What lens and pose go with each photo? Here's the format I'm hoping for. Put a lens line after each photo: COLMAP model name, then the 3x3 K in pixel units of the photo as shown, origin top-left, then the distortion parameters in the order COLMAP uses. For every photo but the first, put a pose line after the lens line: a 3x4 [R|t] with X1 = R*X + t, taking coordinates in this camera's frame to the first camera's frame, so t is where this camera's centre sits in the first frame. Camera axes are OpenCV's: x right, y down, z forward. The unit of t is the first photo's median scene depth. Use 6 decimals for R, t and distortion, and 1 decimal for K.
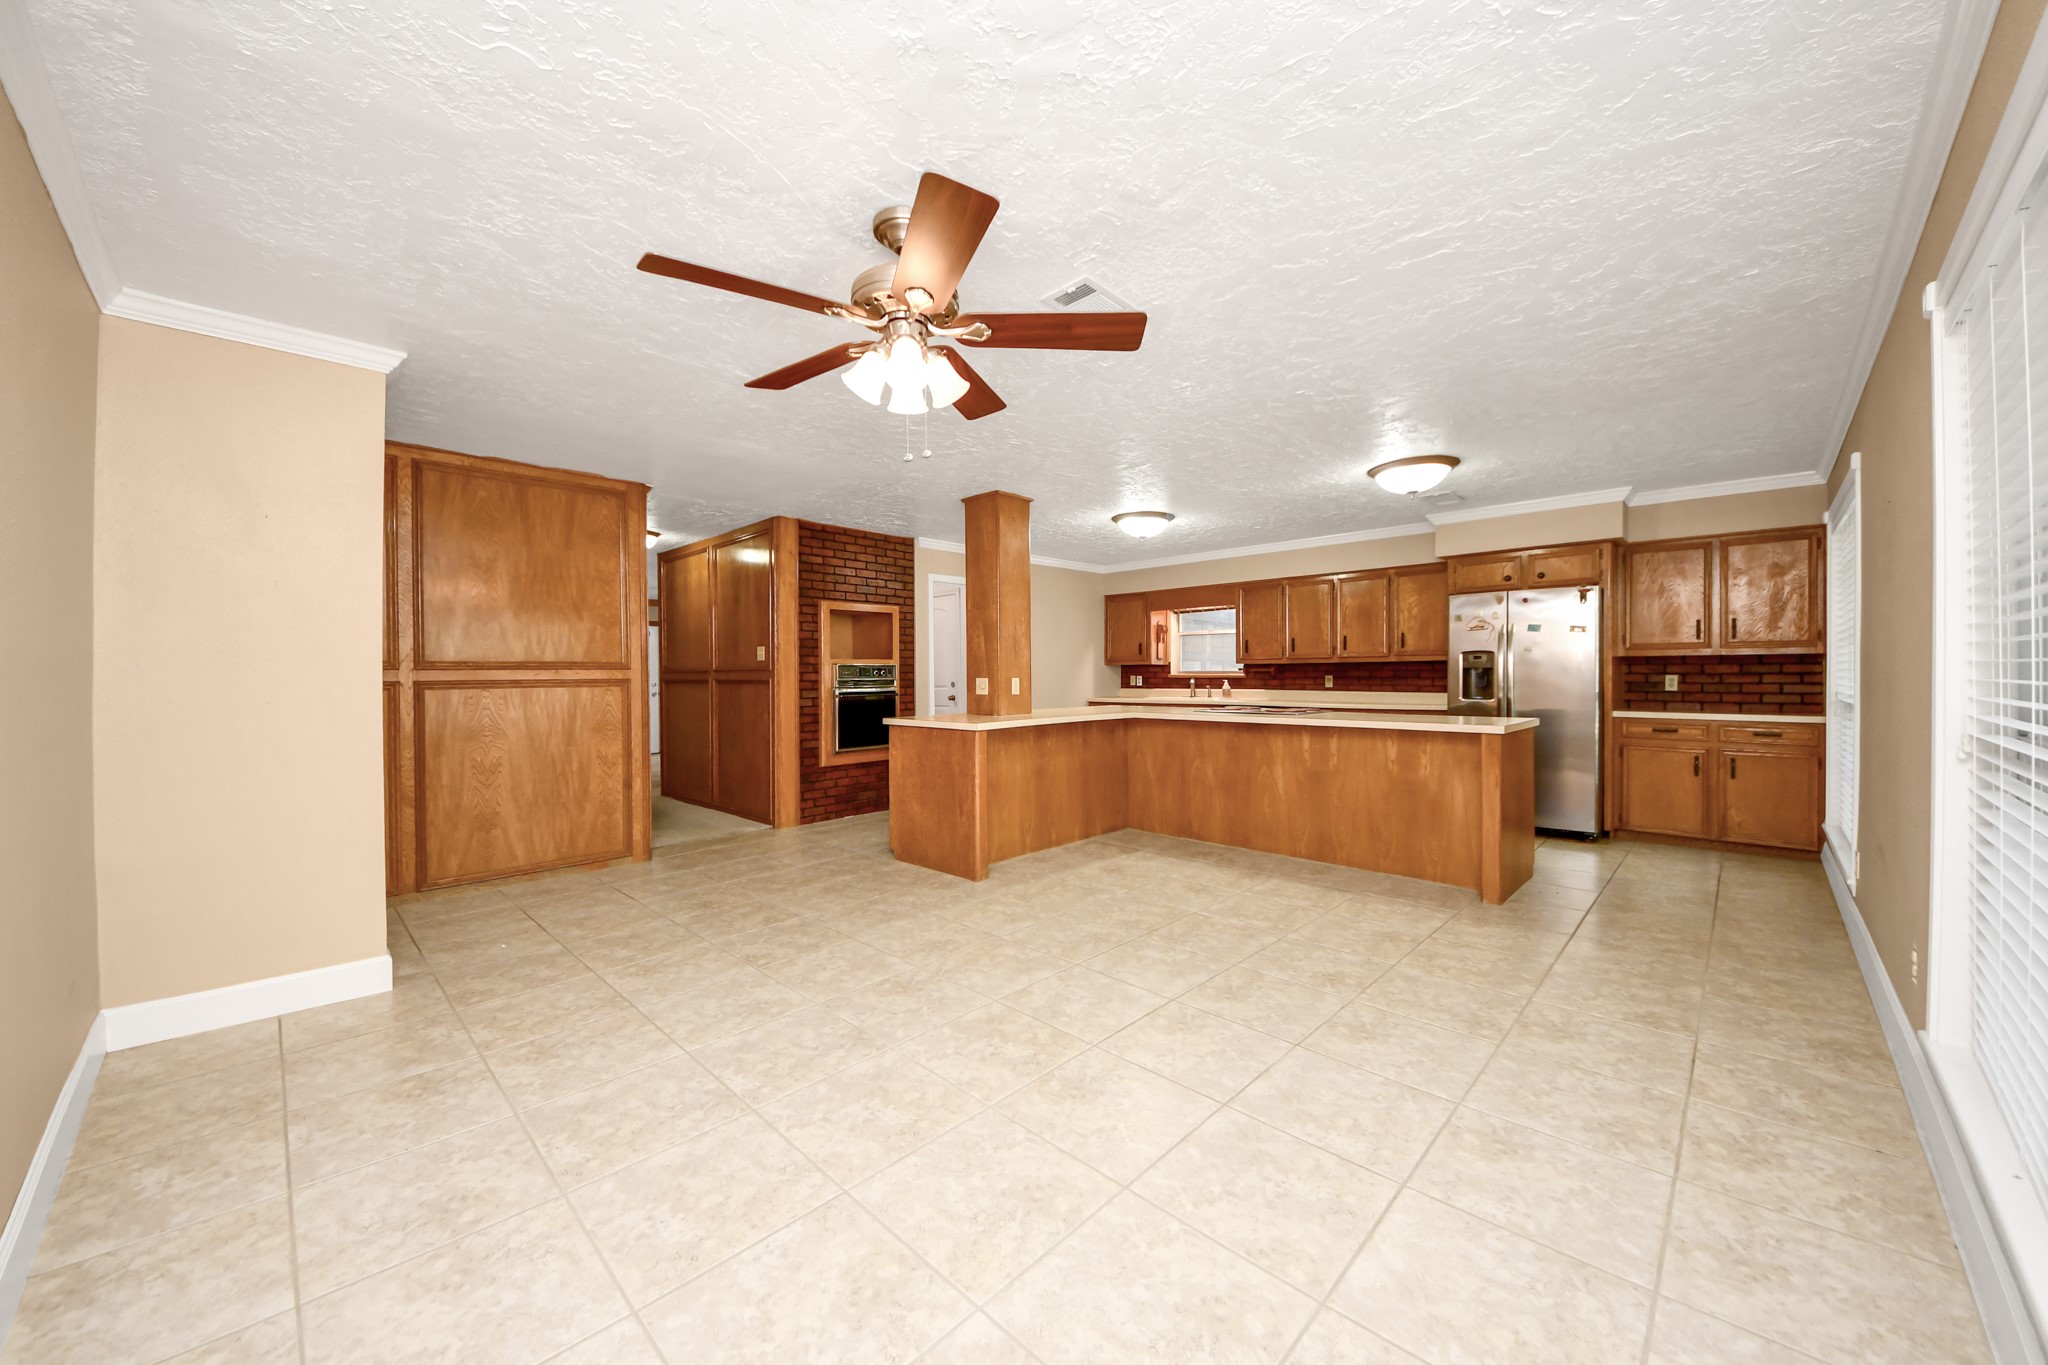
lens RADIAL K [[728.0, 0, 1025.0], [0, 728.0, 679.3], [0, 0, 1]] dist [0.008526, -0.004199]
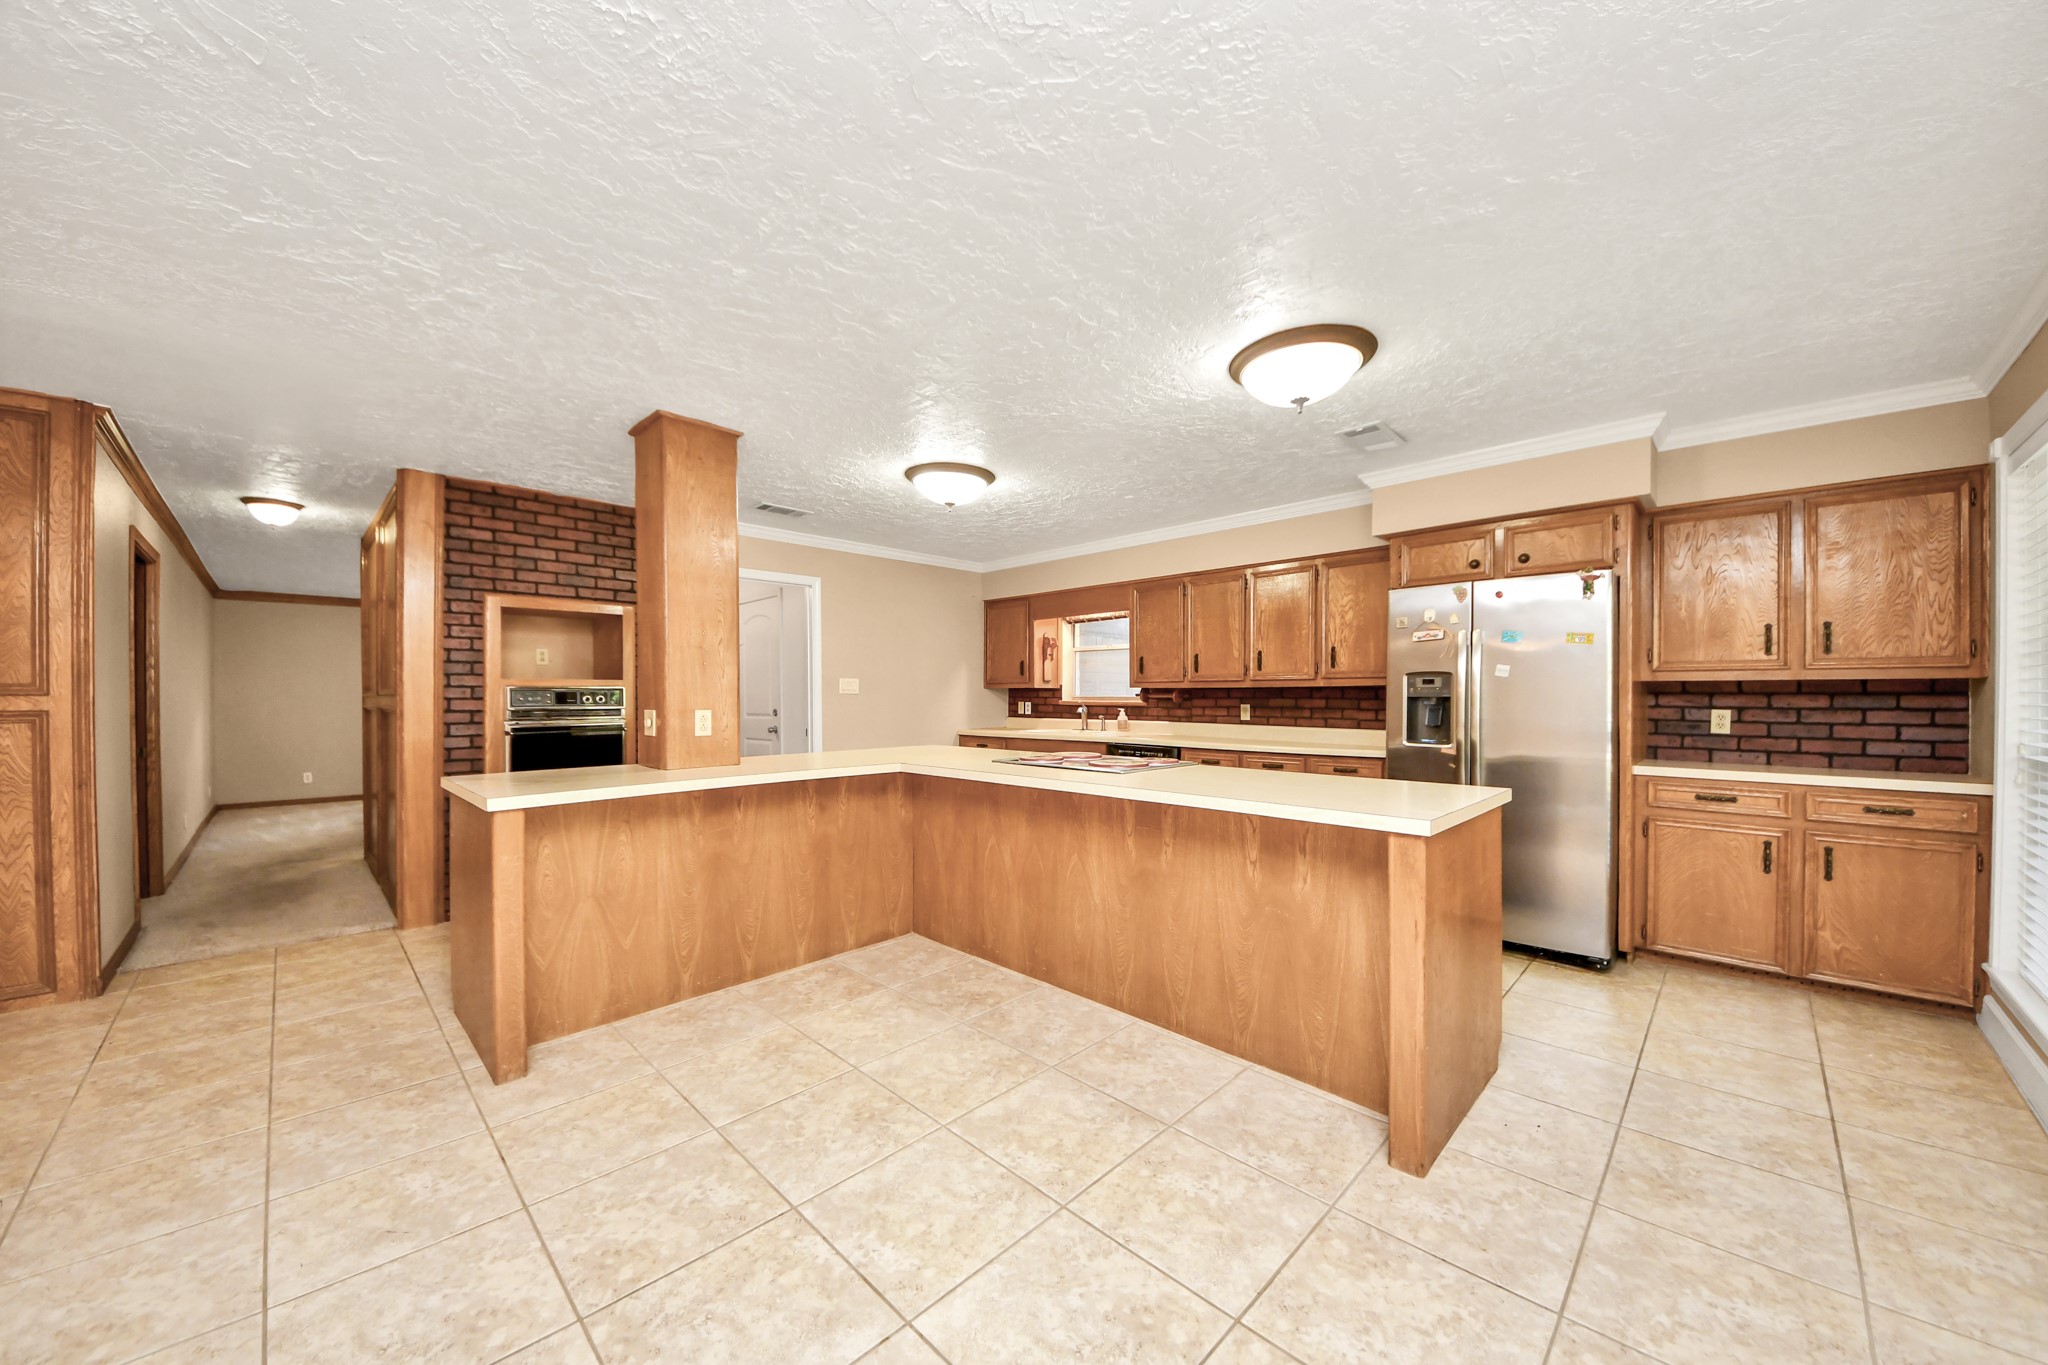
lens RADIAL K [[728.0, 0, 1031.2], [0, 728.0, 698.2], [0, 0, 1]] dist [0.008526, -0.004199]
pose [[0.999983, 0.004886, 0.003212, 0.268873], [-0.004879, 0.999986, -0.002134, -0.012089], [-0.003222, 0.002118, 0.999993, 0.353660]]
